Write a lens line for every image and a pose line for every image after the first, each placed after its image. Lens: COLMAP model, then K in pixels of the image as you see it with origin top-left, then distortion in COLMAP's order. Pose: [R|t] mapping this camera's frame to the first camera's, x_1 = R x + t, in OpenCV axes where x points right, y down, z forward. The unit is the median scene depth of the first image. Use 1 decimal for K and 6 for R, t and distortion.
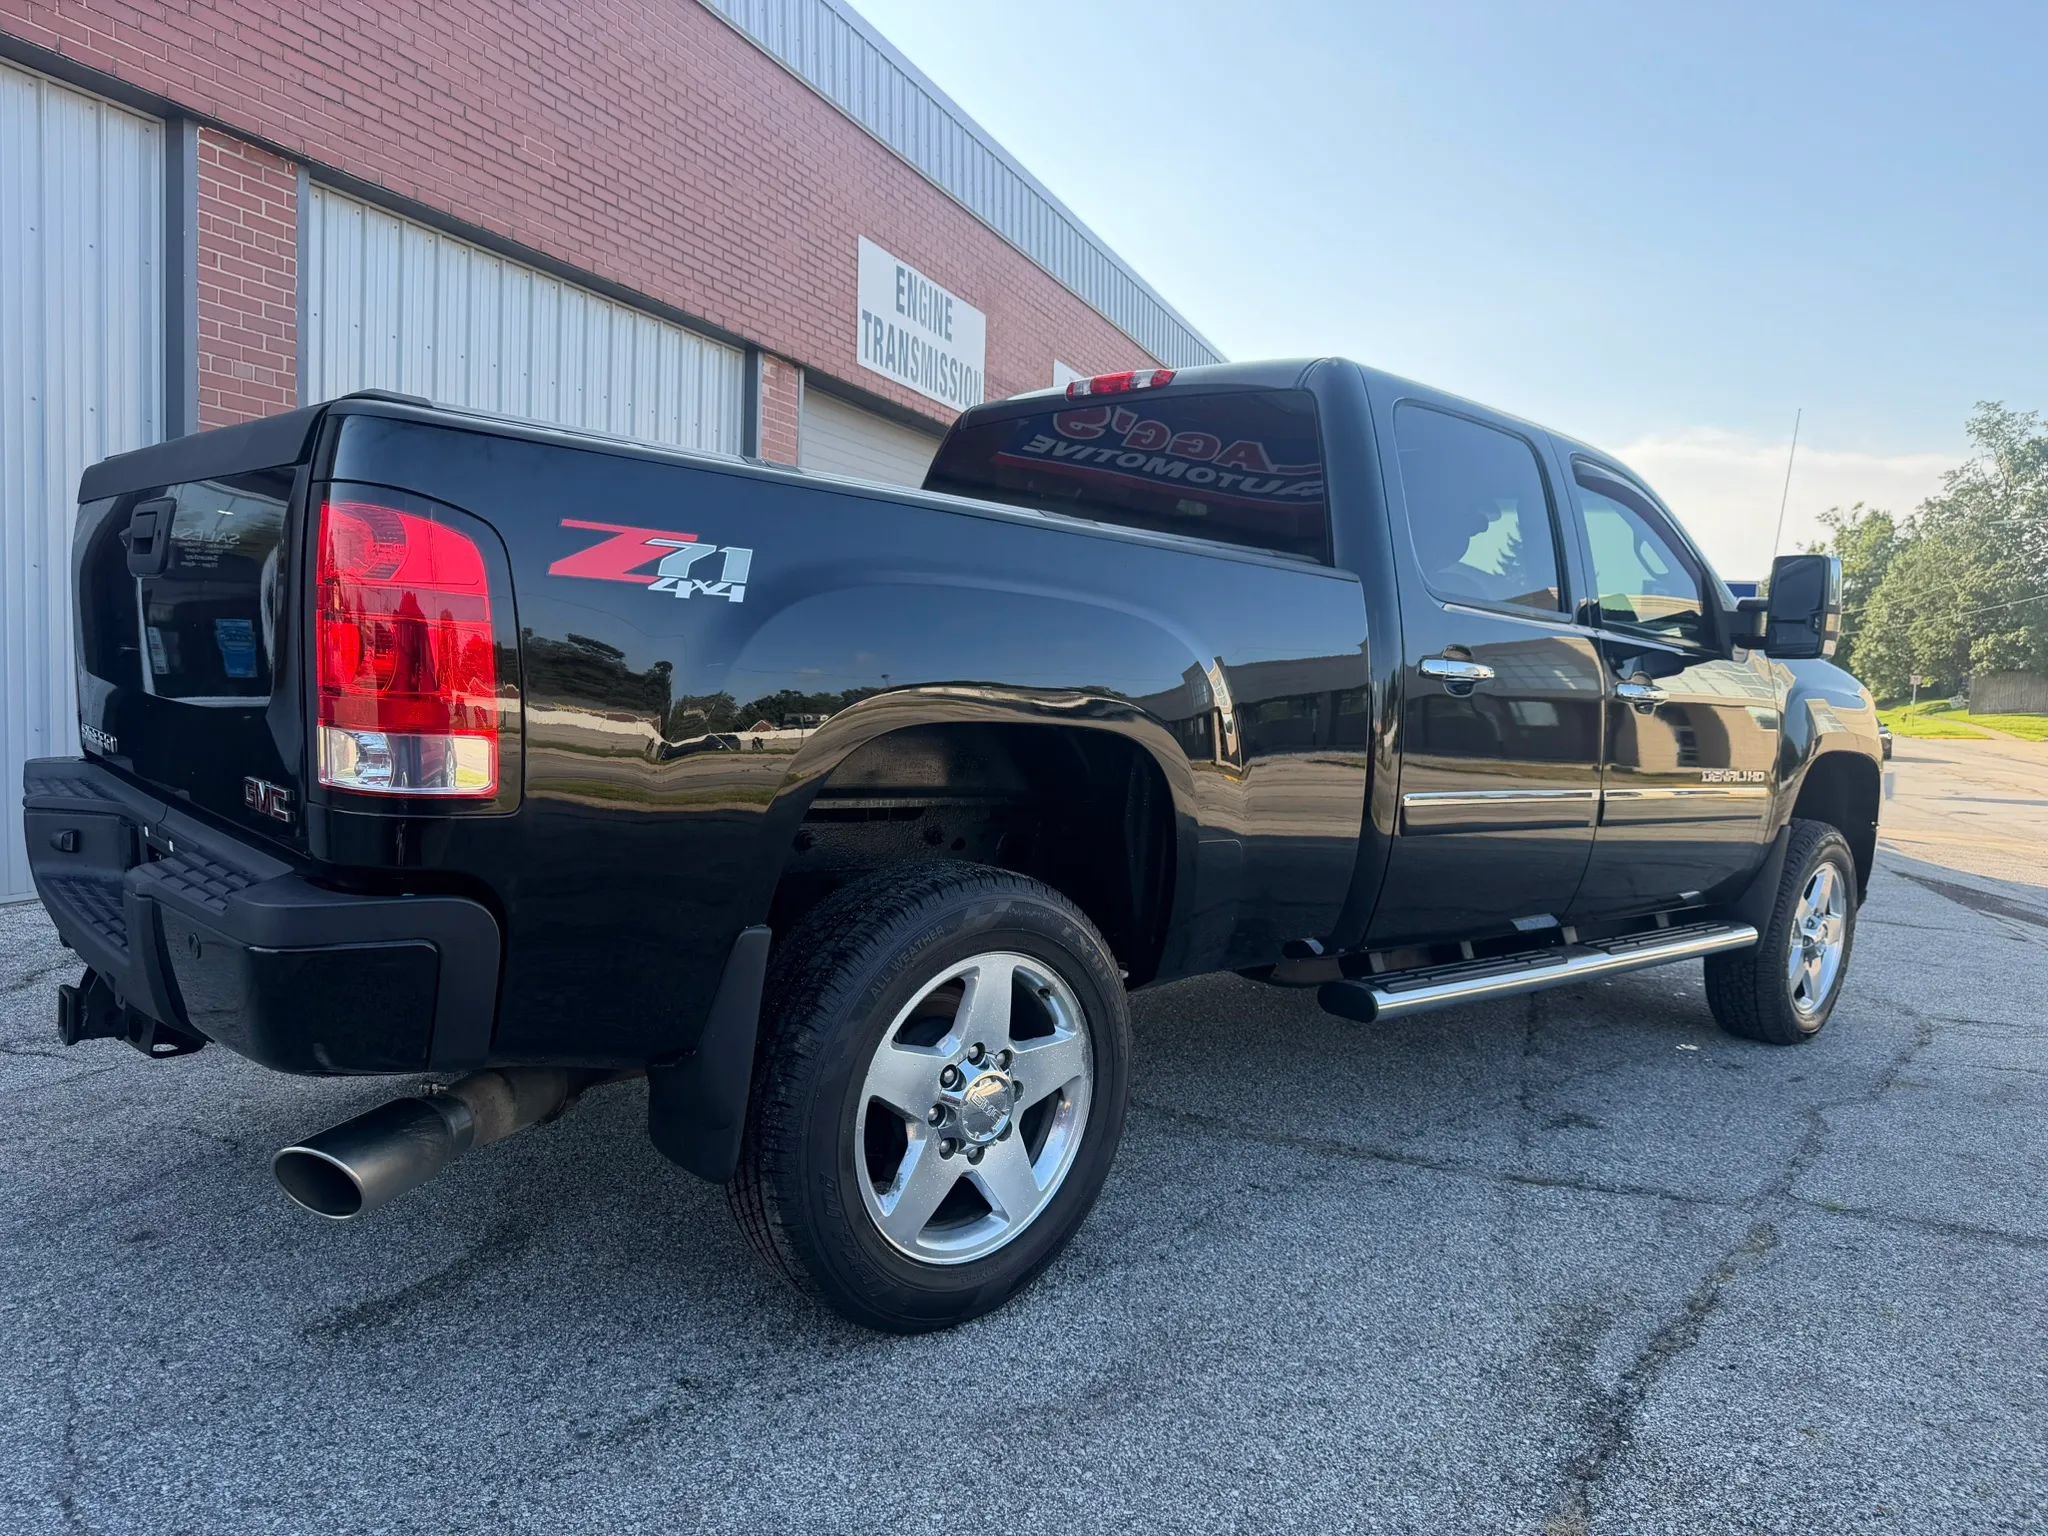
lens RADIAL K [[1490.0, 0, 983.2], [0, 1490.0, 784.6], [0, 0, 1]] dist [0.056538, -0.113911]
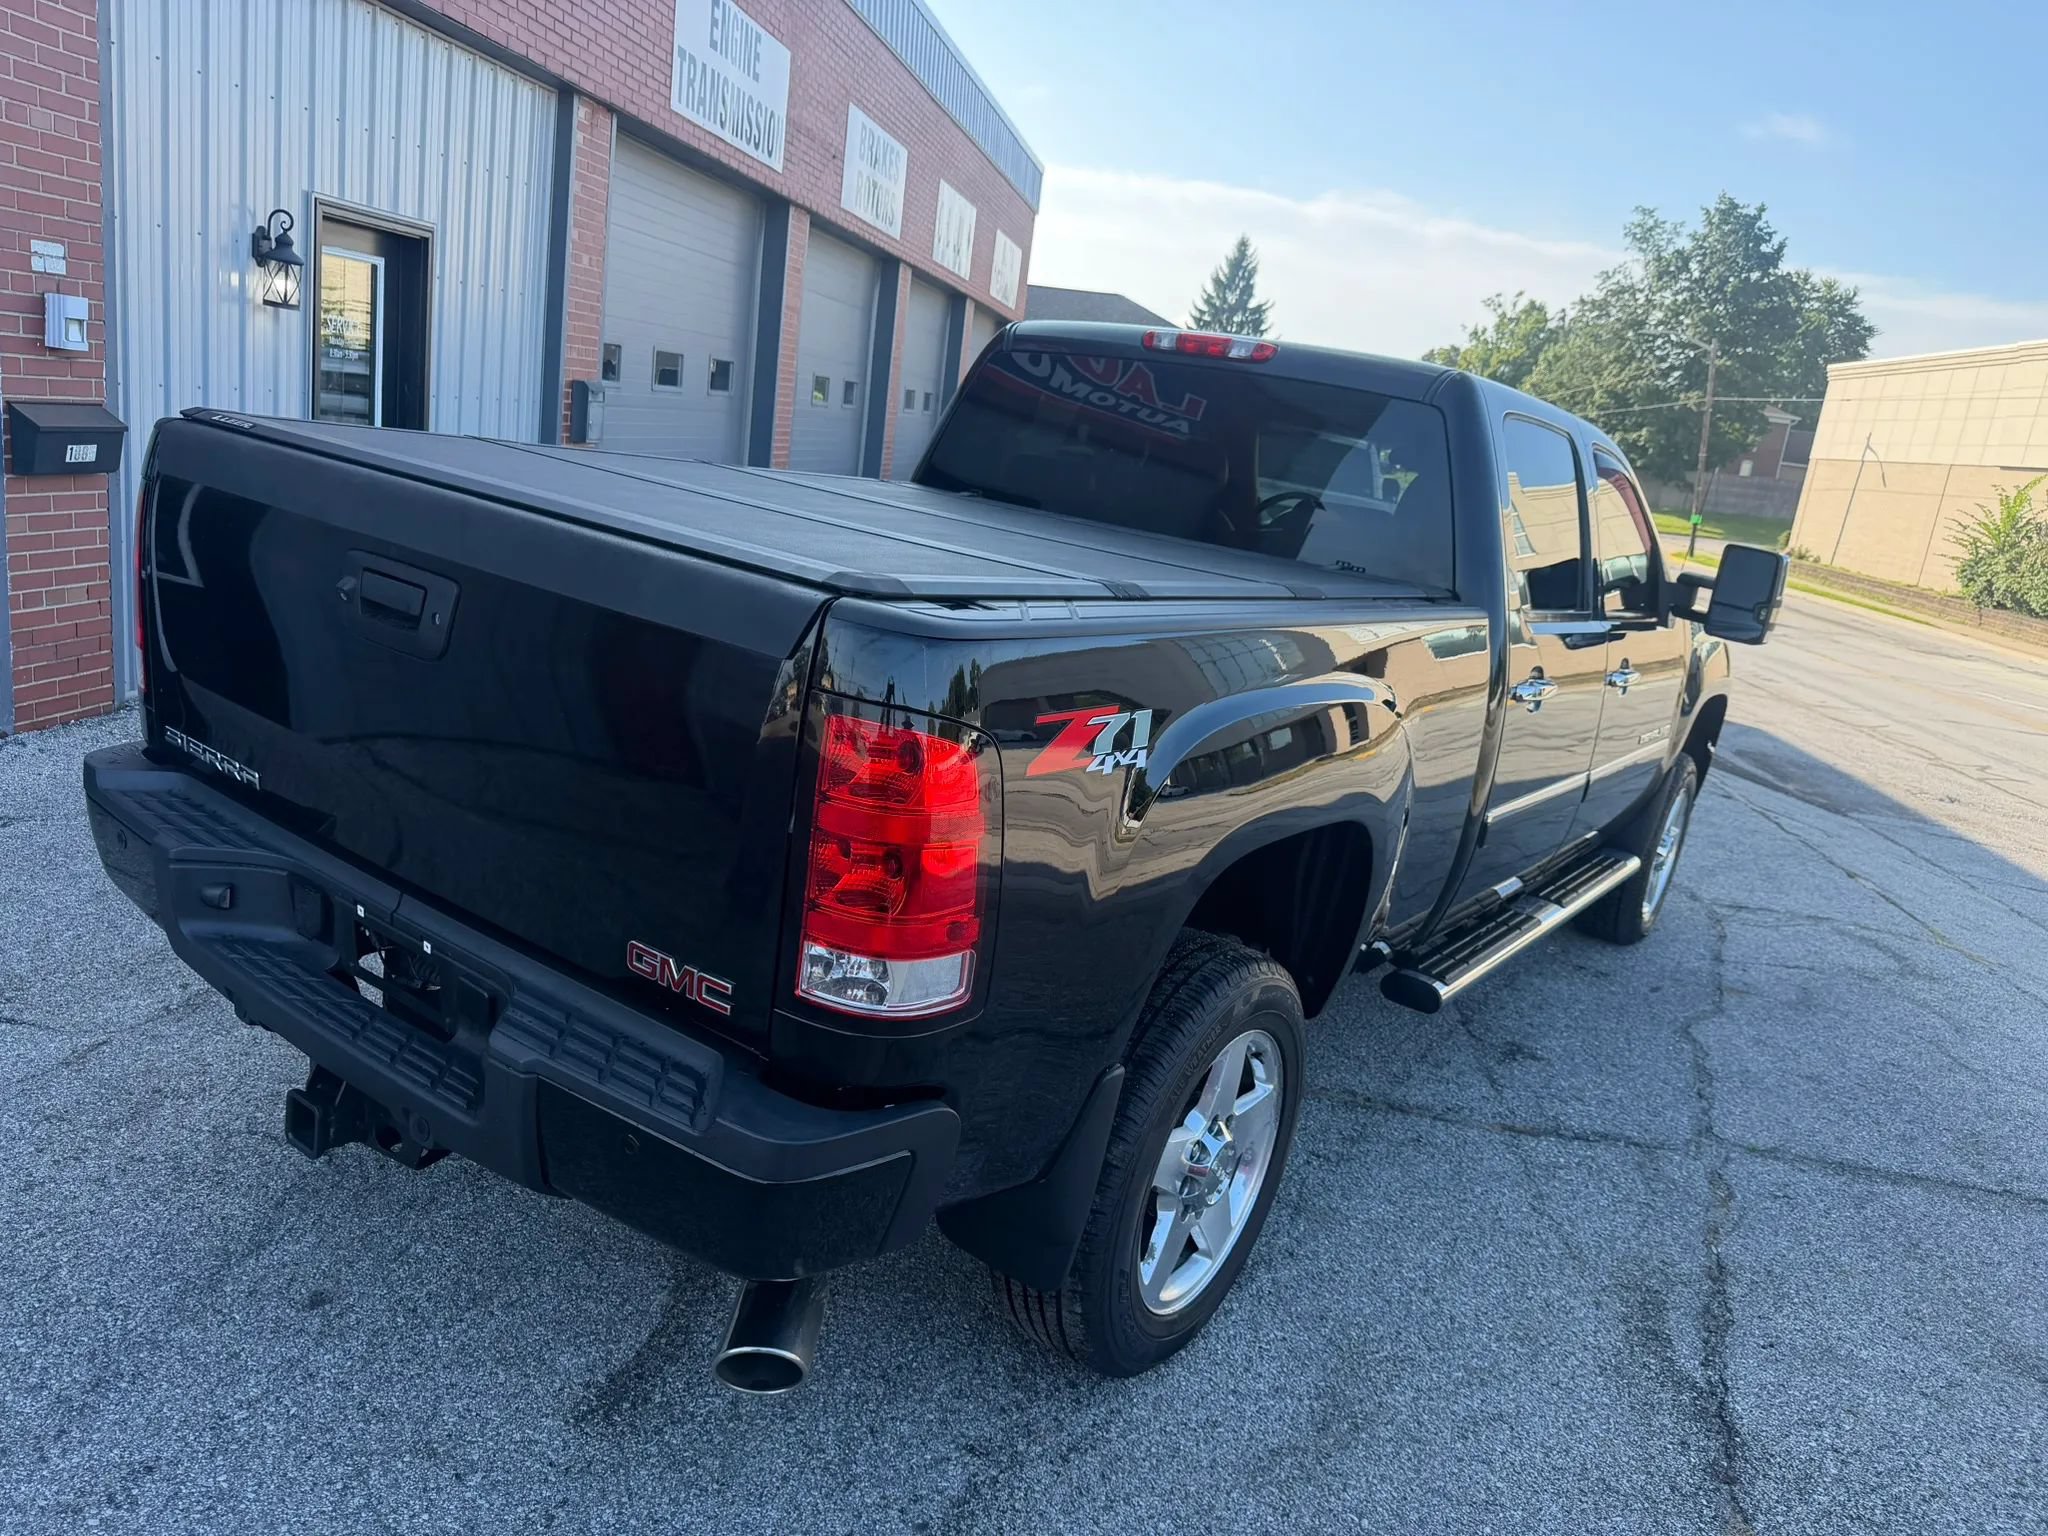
lens RADIAL K [[1503.0, 0, 1023.8], [0, 1503.0, 812.6], [0, 0, 1]] dist [0.039485, -0.117213]
pose [[0.971716, 0.020479, 0.235264, -0.223558], [-0.064912, 0.981021, 0.182715, -0.127203], [-0.227057, -0.192819, 0.954603, 0.031372]]
